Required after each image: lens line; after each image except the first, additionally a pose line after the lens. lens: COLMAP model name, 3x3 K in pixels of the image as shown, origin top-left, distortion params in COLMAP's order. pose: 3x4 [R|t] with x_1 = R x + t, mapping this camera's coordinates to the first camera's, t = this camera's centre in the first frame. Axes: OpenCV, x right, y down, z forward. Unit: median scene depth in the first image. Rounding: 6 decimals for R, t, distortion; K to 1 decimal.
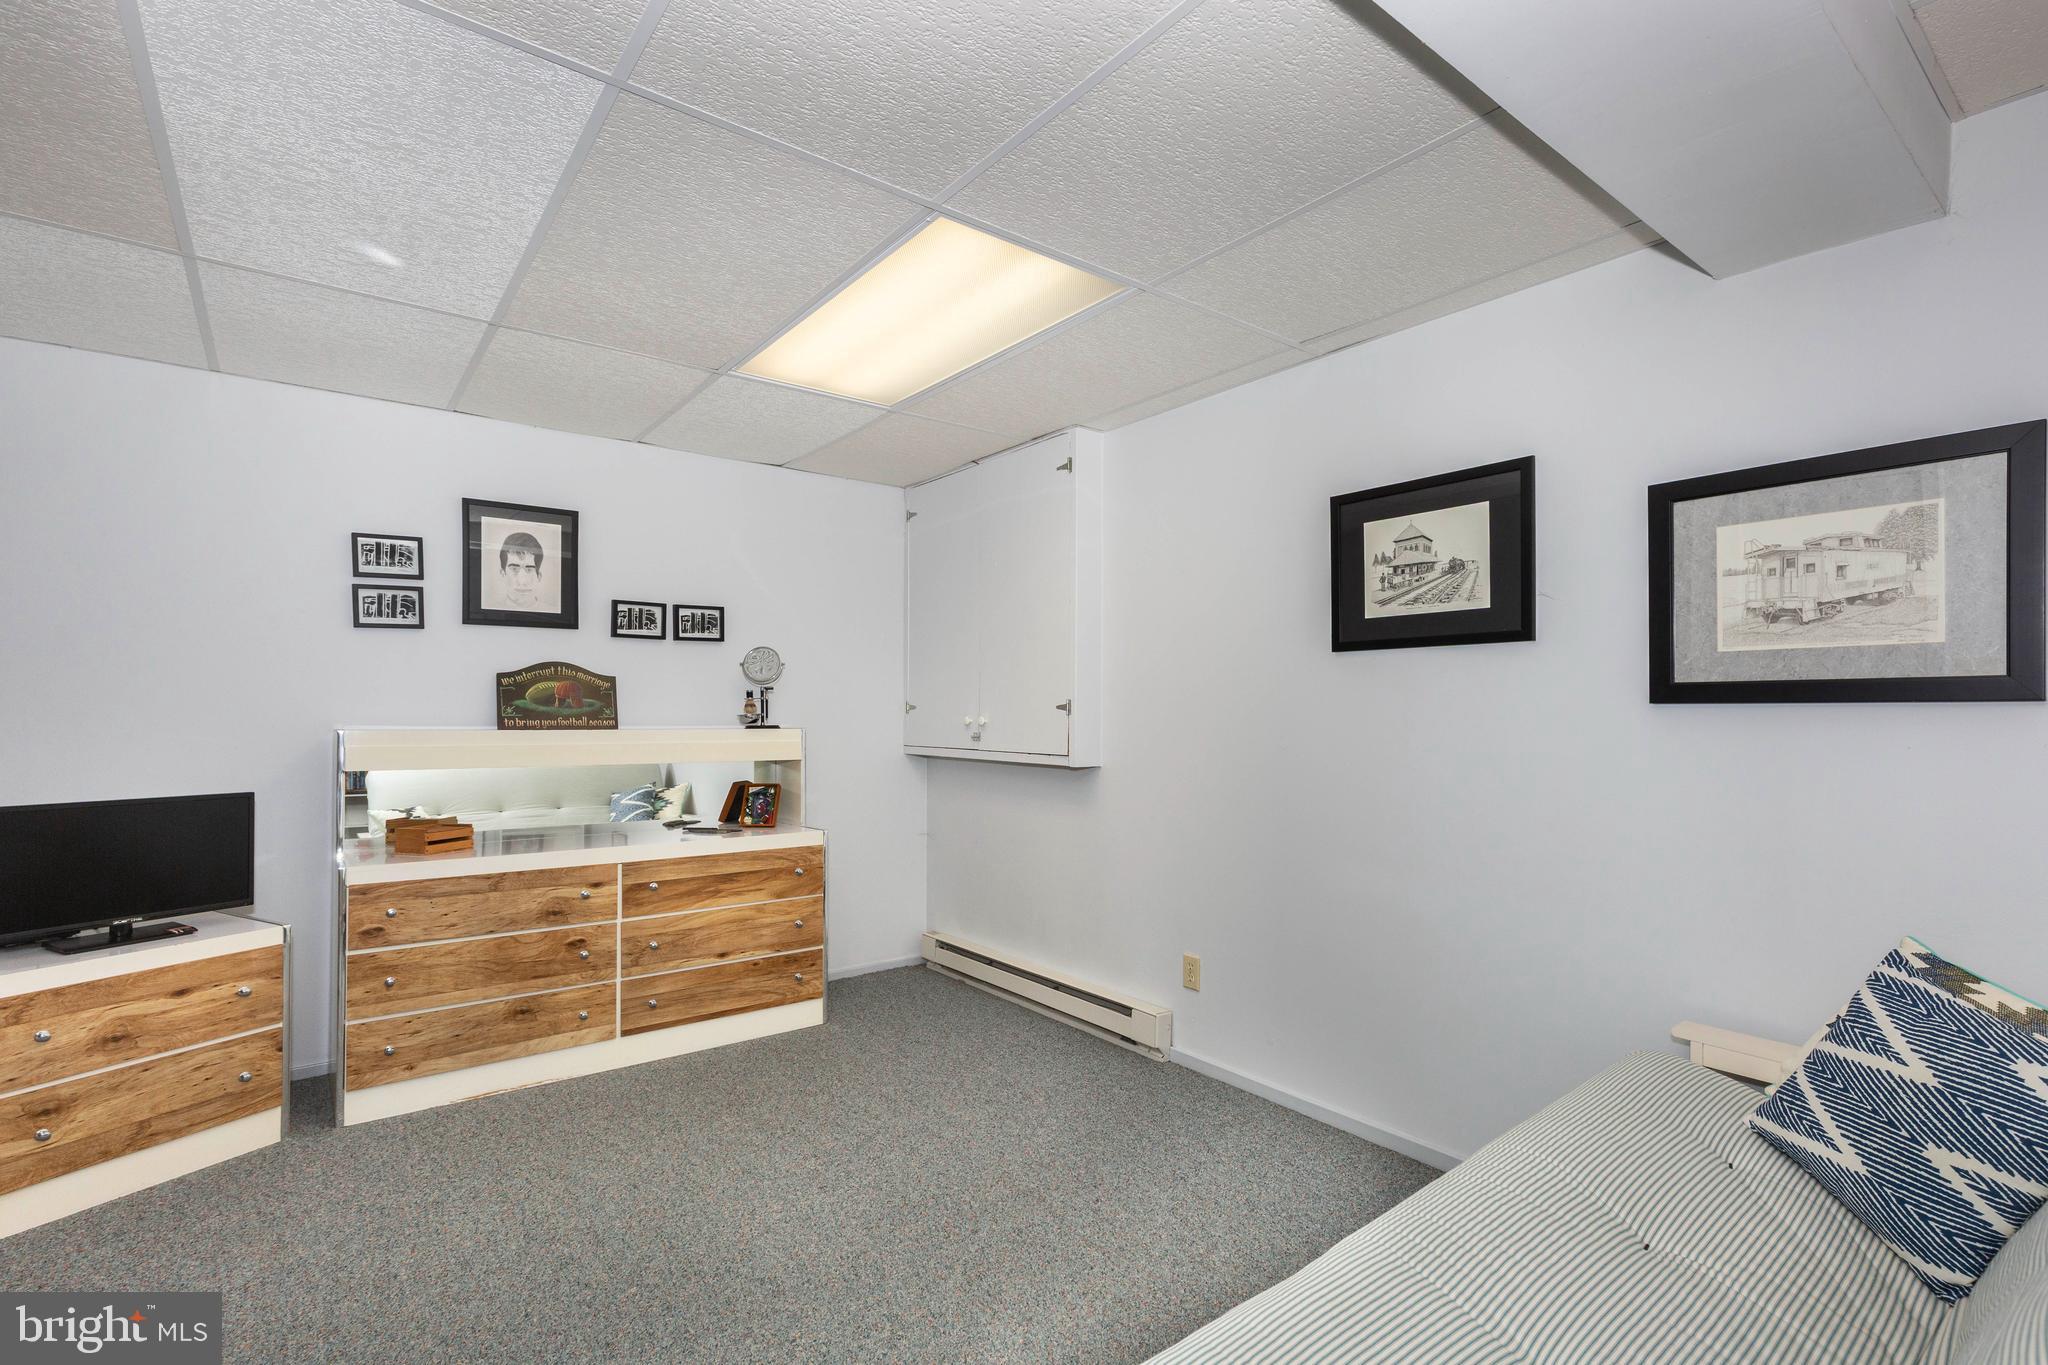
lens RADIAL K [[953.3, 0, 1020.2], [0, 953.3, 698.3], [0, 0, 1]] dist [0.009789, -0.000357]
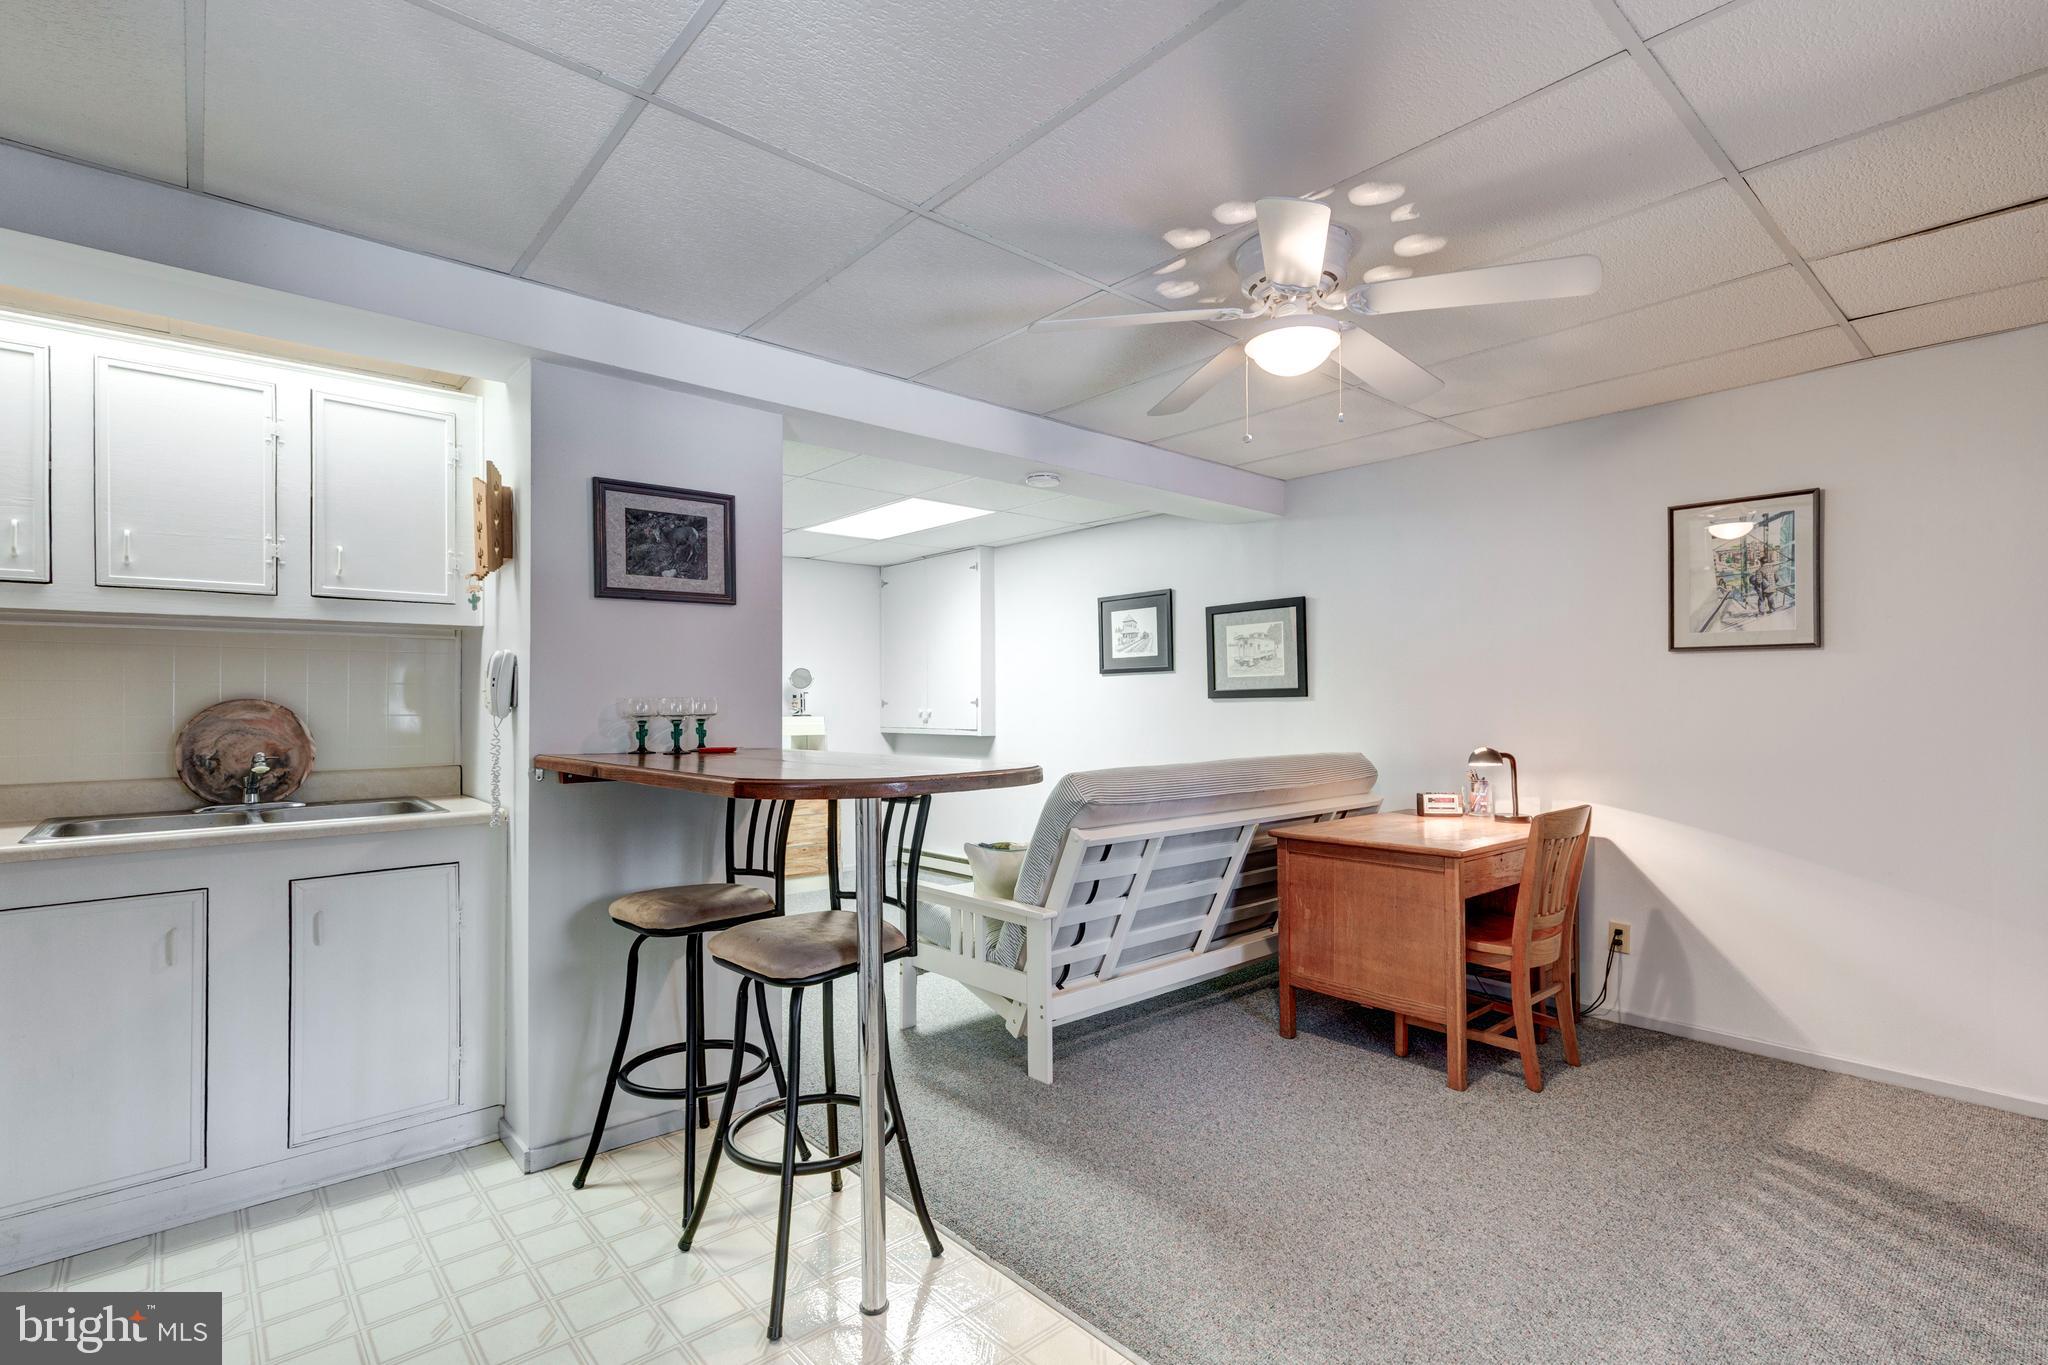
lens RADIAL K [[953.3, 0, 1024.9], [0, 953.3, 685.1], [0, 0, 1]] dist [0.009789, -0.000357]
pose [[0.998571, -0.006812, 0.053005, 0.048746], [0.007460, 0.999900, -0.012040, -0.001720], [-0.052918, 0.012418, 0.998522, -0.844903]]
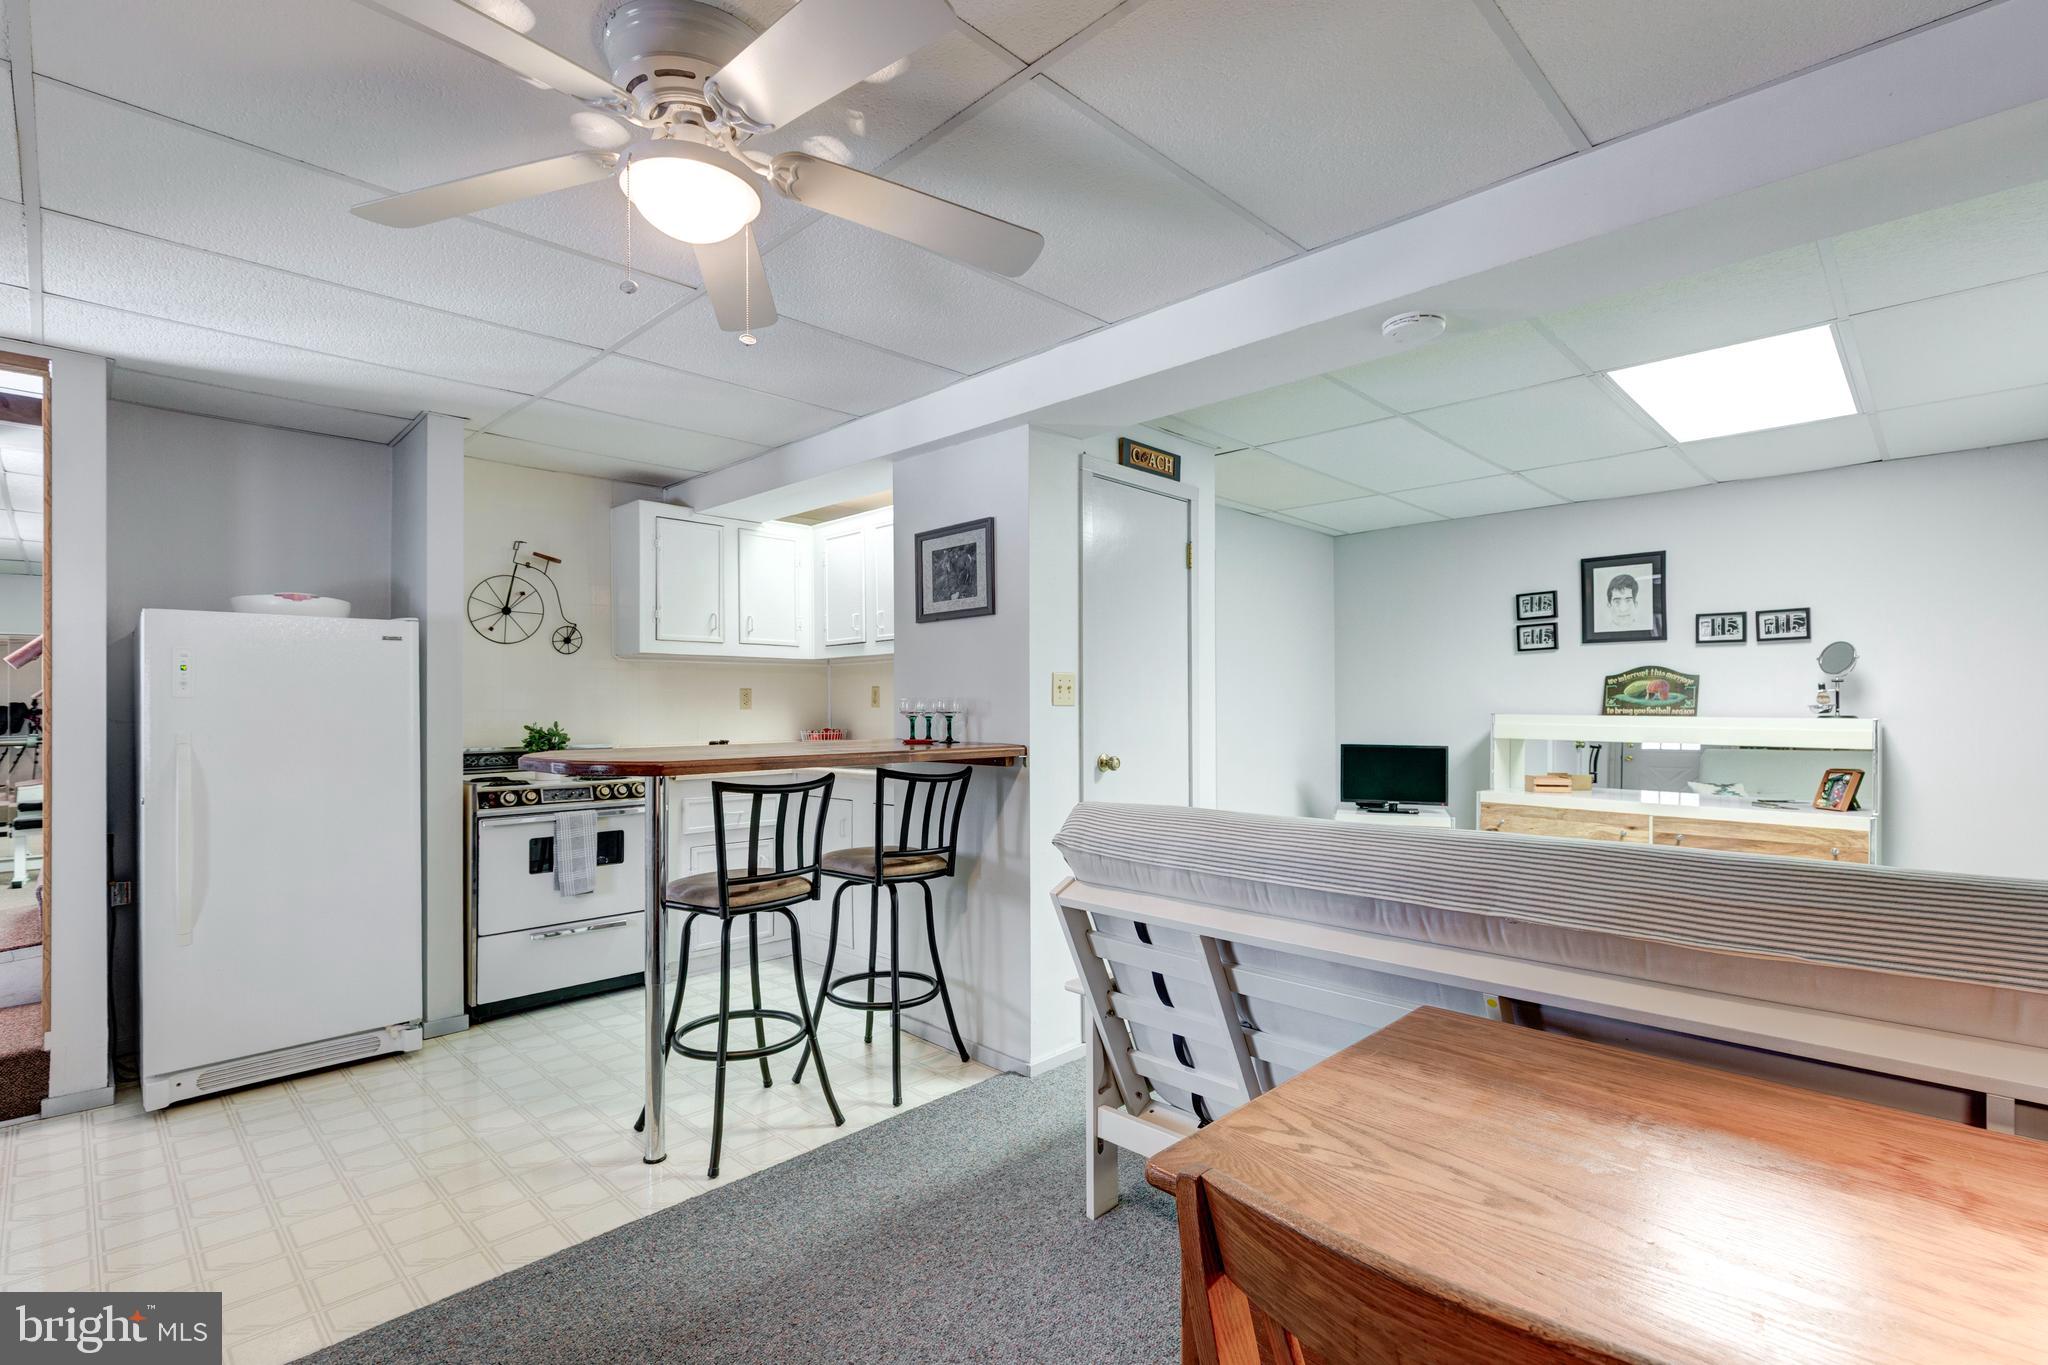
lens RADIAL K [[953.3, 0, 1019.8], [0, 953.3, 690.0], [0, 0, 1]] dist [0.009789, -0.000357]
pose [[0.116556, -0.016400, -0.993049, 0.805956], [0.013202, 0.999801, -0.014962, 0.004636], [0.993096, -0.011366, 0.116749, -0.041280]]
